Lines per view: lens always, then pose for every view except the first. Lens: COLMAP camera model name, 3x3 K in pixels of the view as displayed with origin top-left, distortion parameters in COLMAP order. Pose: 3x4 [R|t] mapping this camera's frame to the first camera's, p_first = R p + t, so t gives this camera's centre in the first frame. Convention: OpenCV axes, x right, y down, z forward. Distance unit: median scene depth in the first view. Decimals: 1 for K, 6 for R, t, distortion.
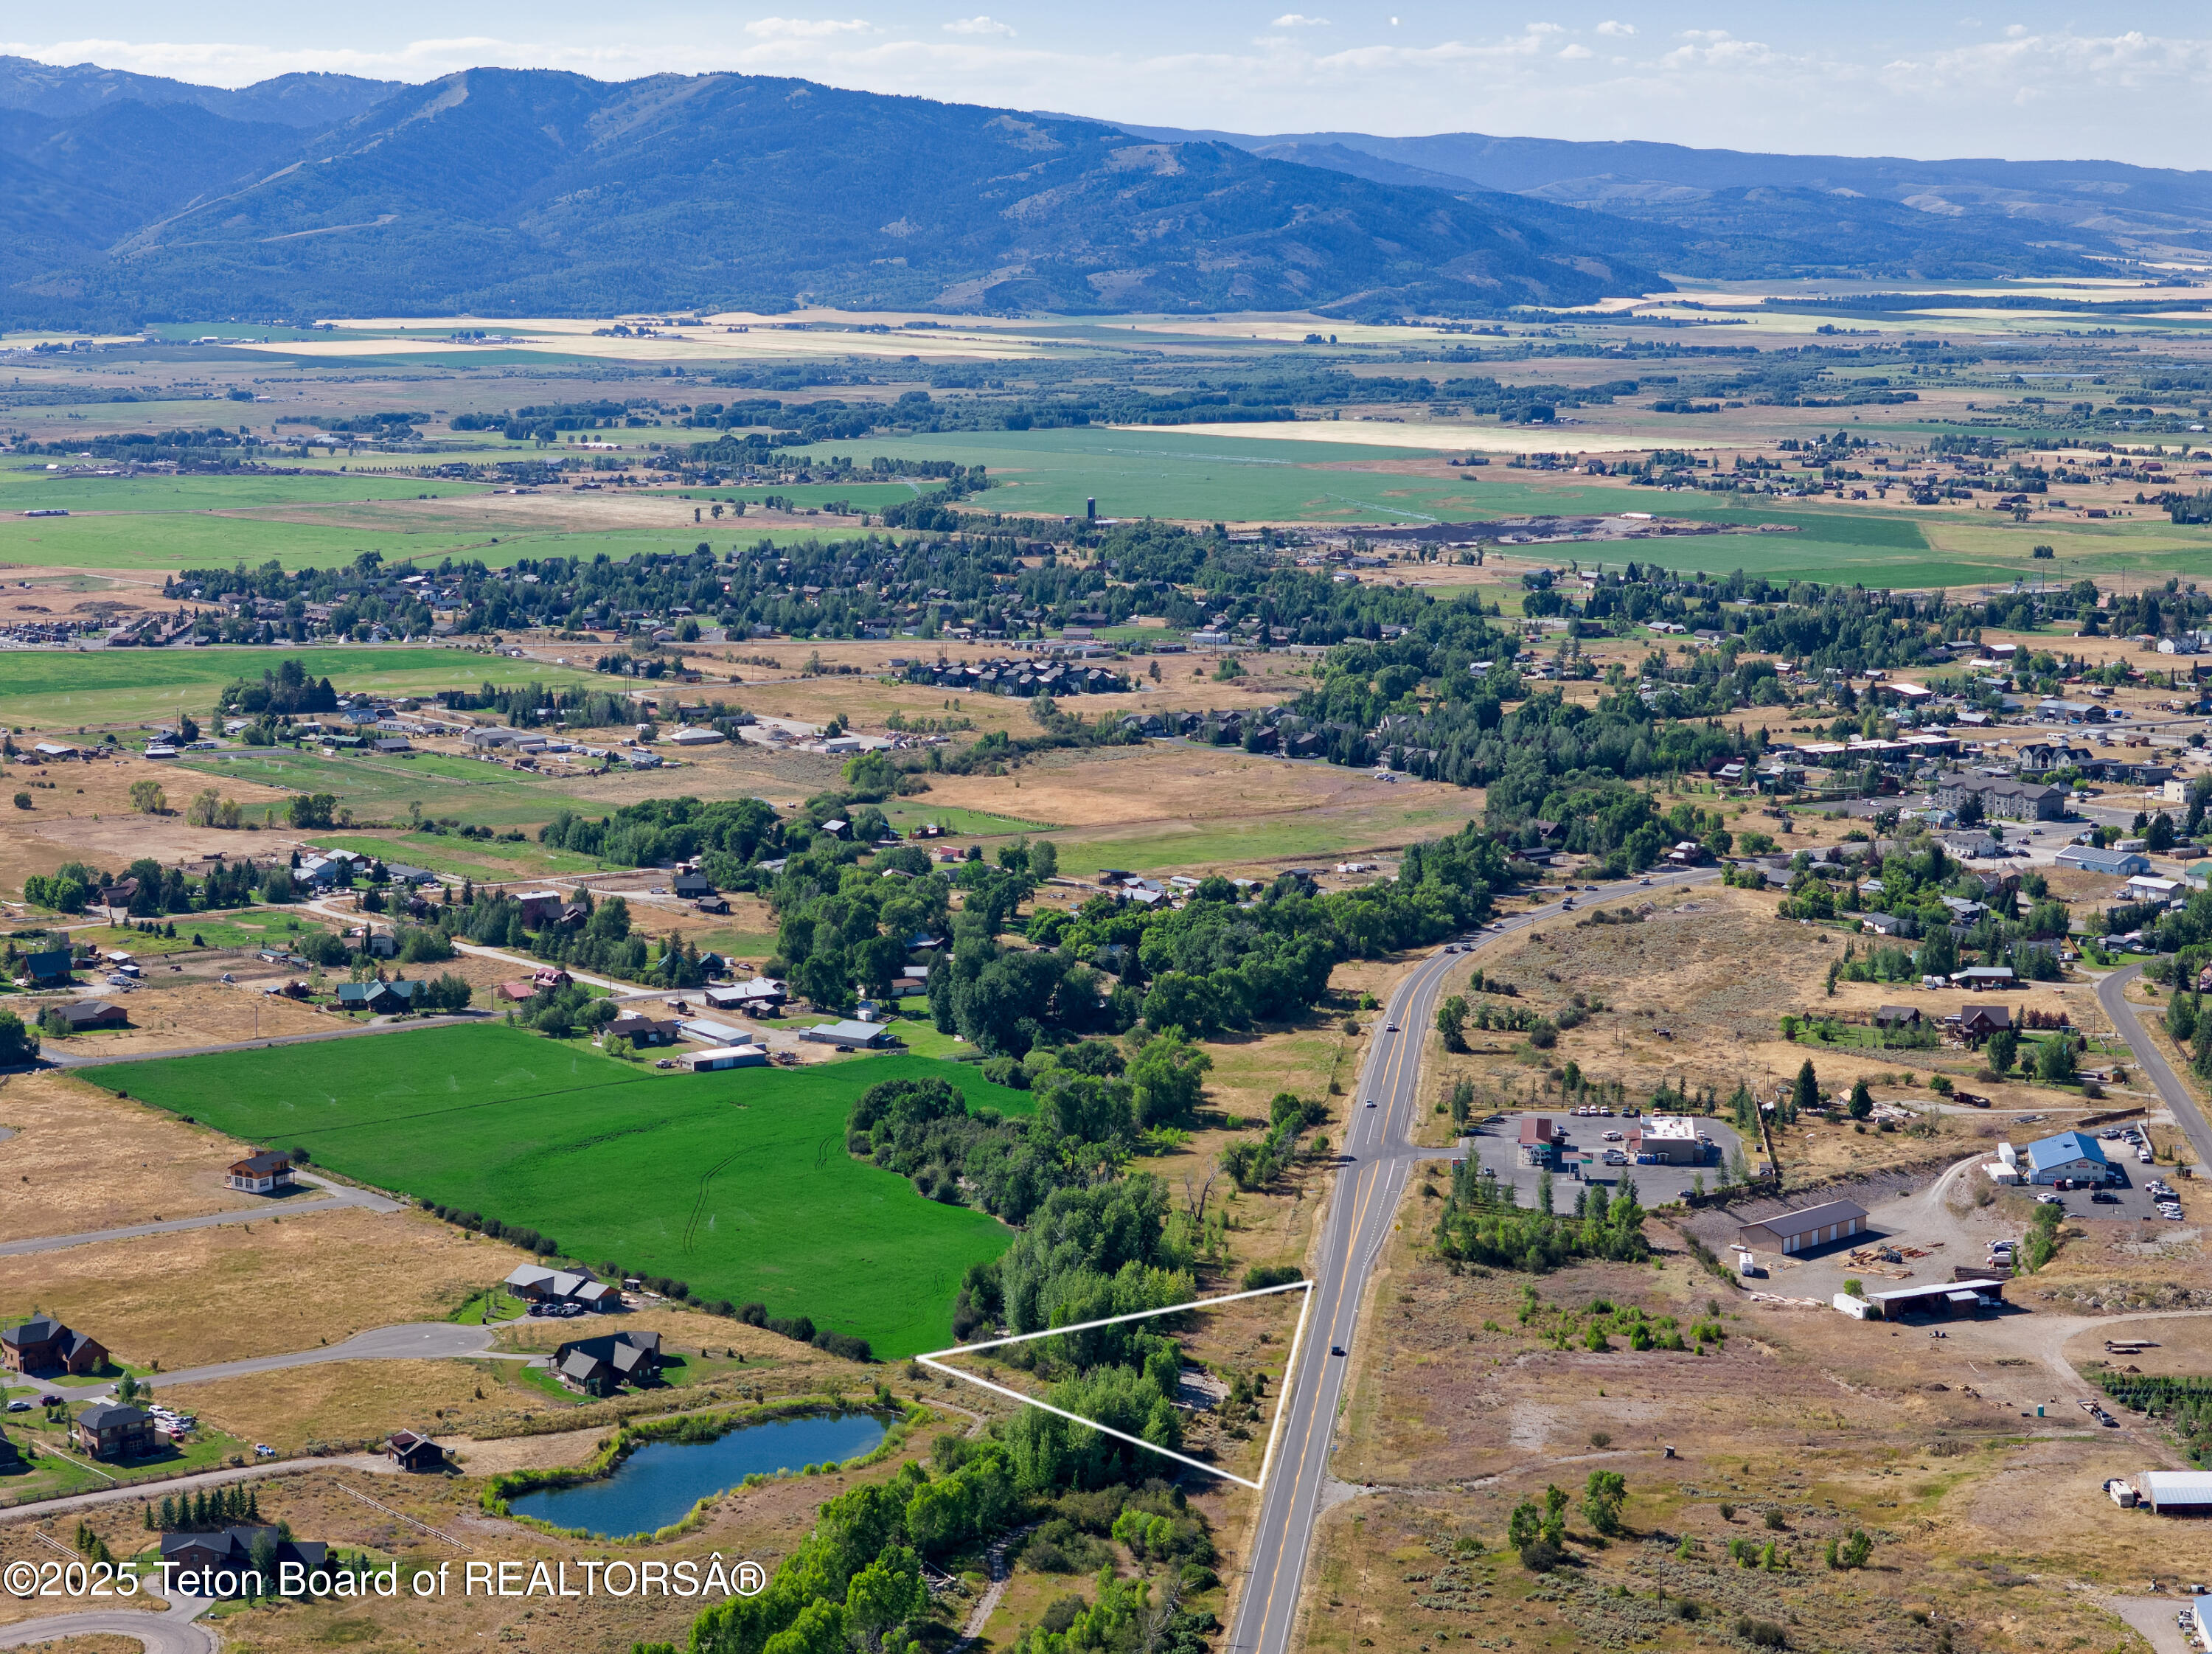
lens RADIAL K [[4575.9, 0, 1106.0], [0, 4575.9, 827.0], [0, 0, 1]] dist [-0.251359, 1.389456]
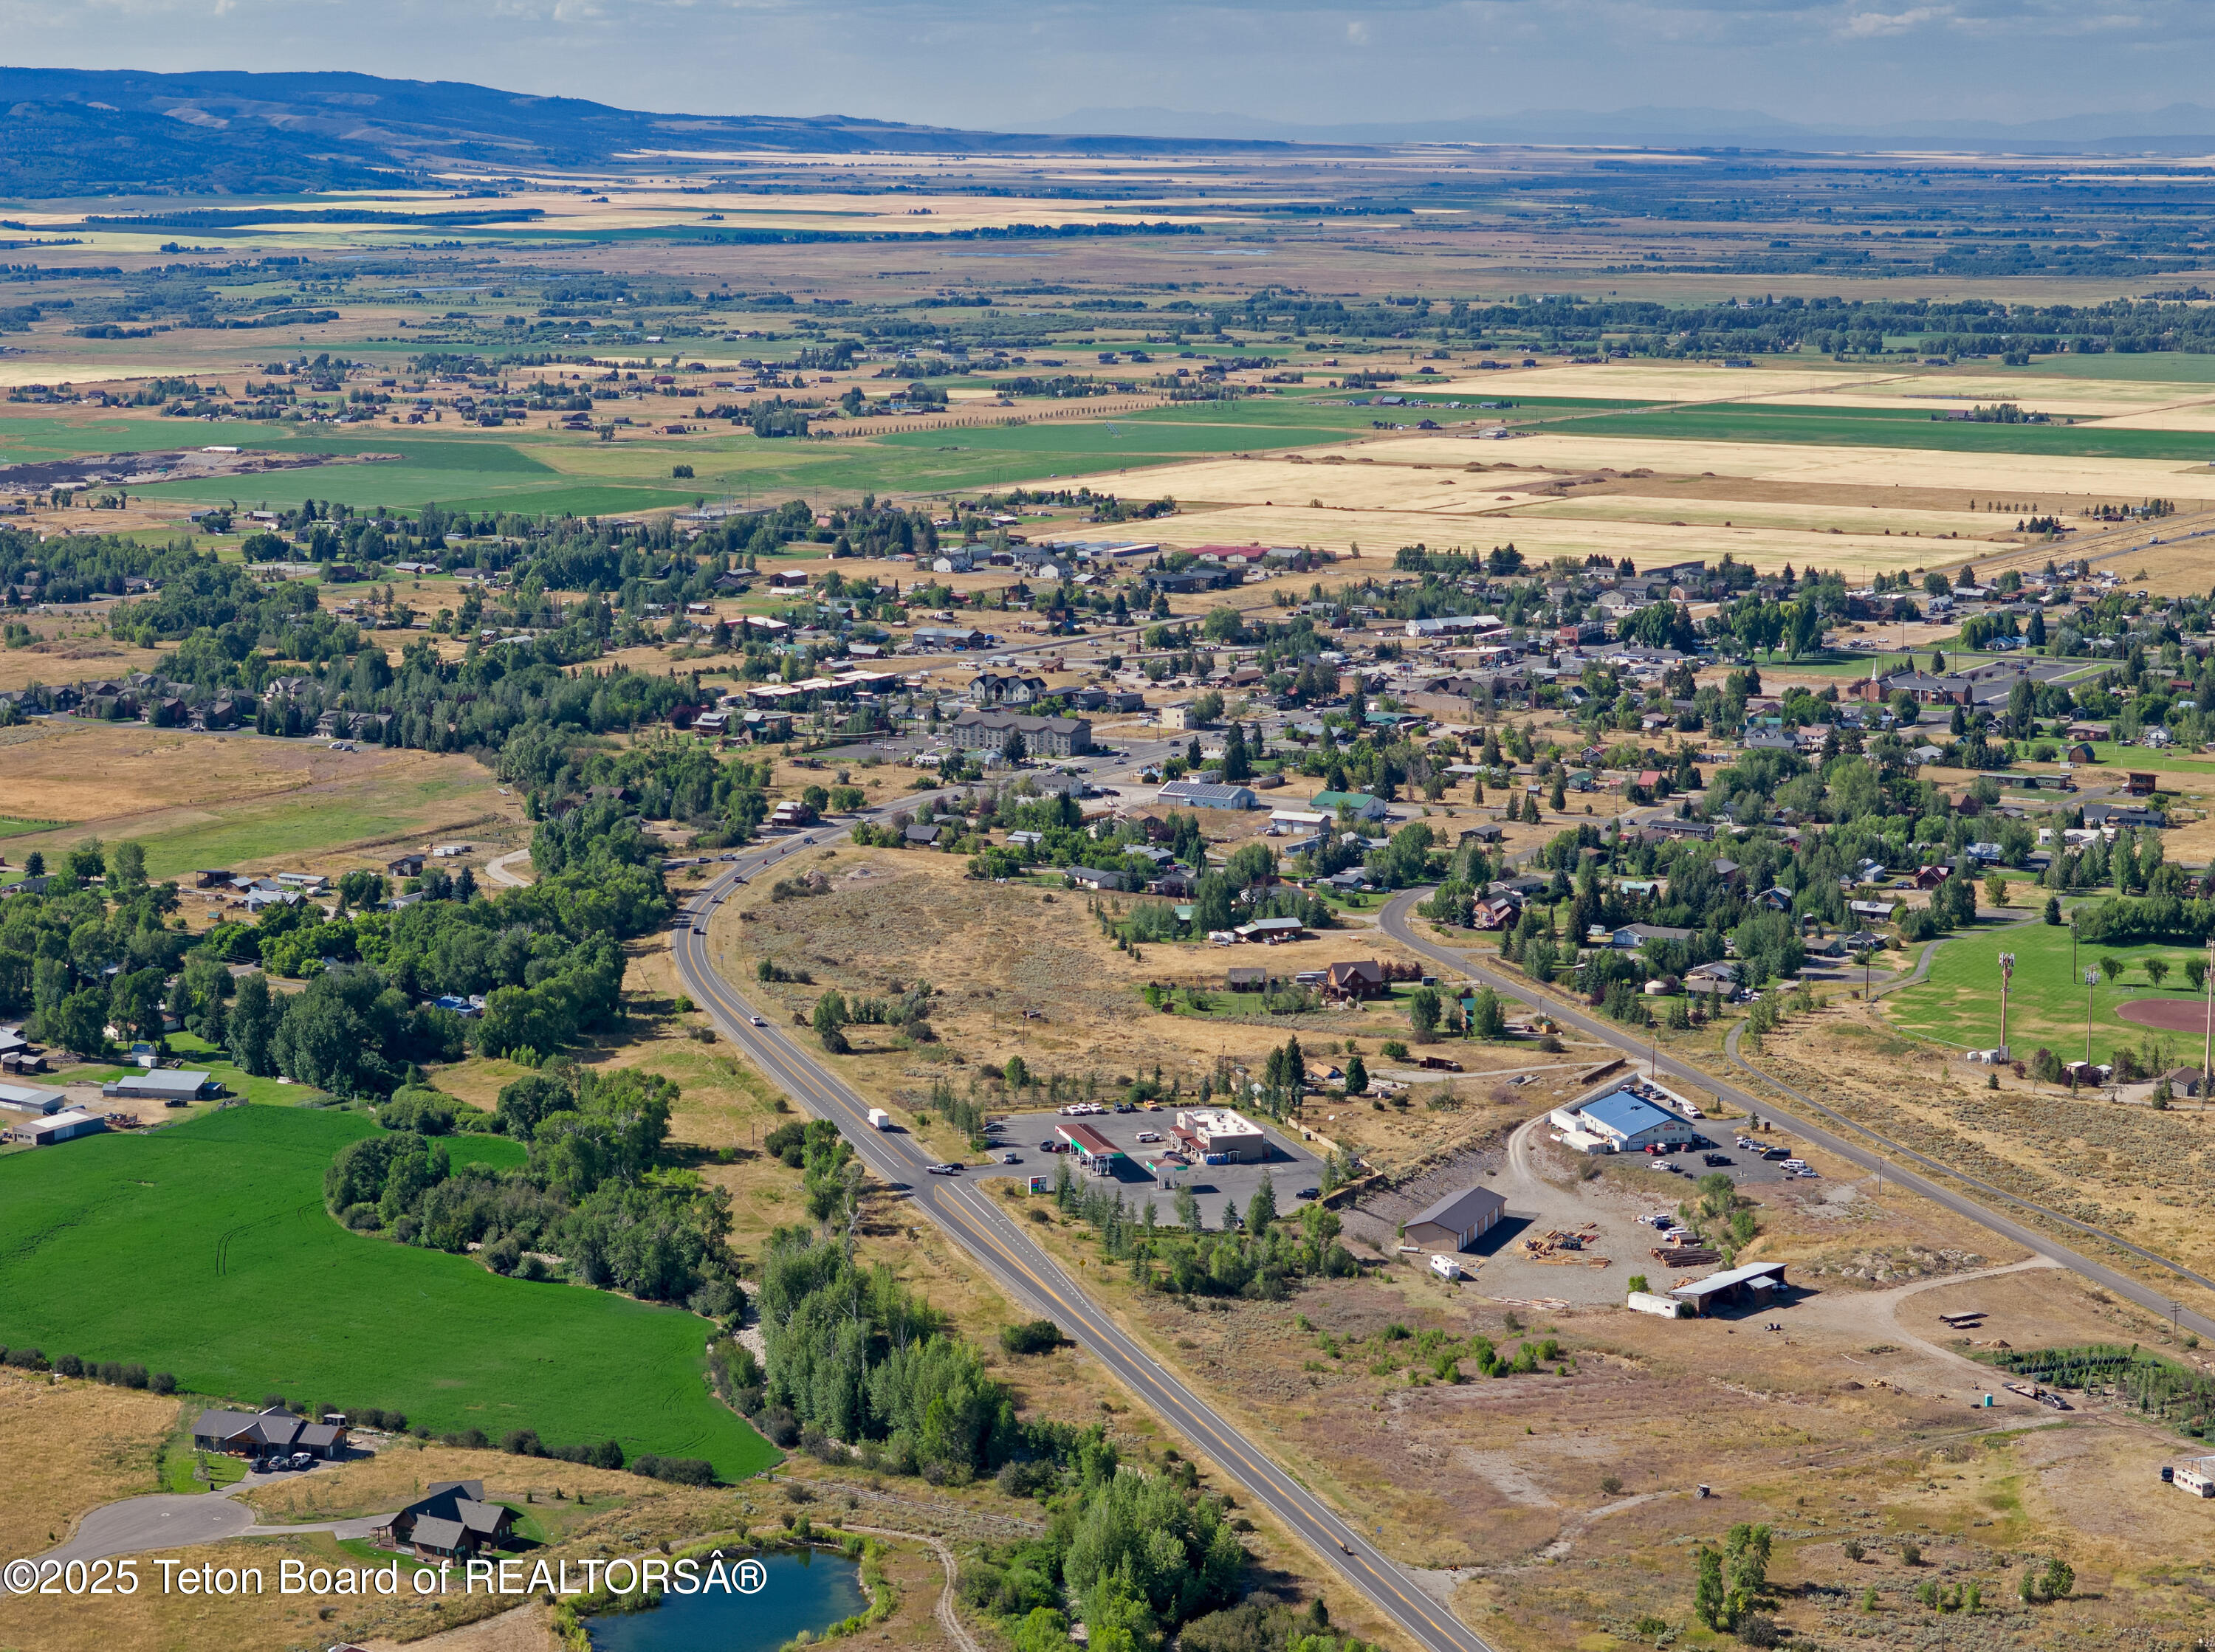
lens RADIAL K [[4581.3, 0, 1107.5], [0, 4581.3, 826.0], [0, 0, 1]] dist [-0.251359, 1.389456]
pose [[0.922196, -0.060440, 0.381971, -0.140304], [0.053293, 0.998150, 0.029273, -0.012792], [-0.383034, -0.006639, 0.923711, 0.083975]]
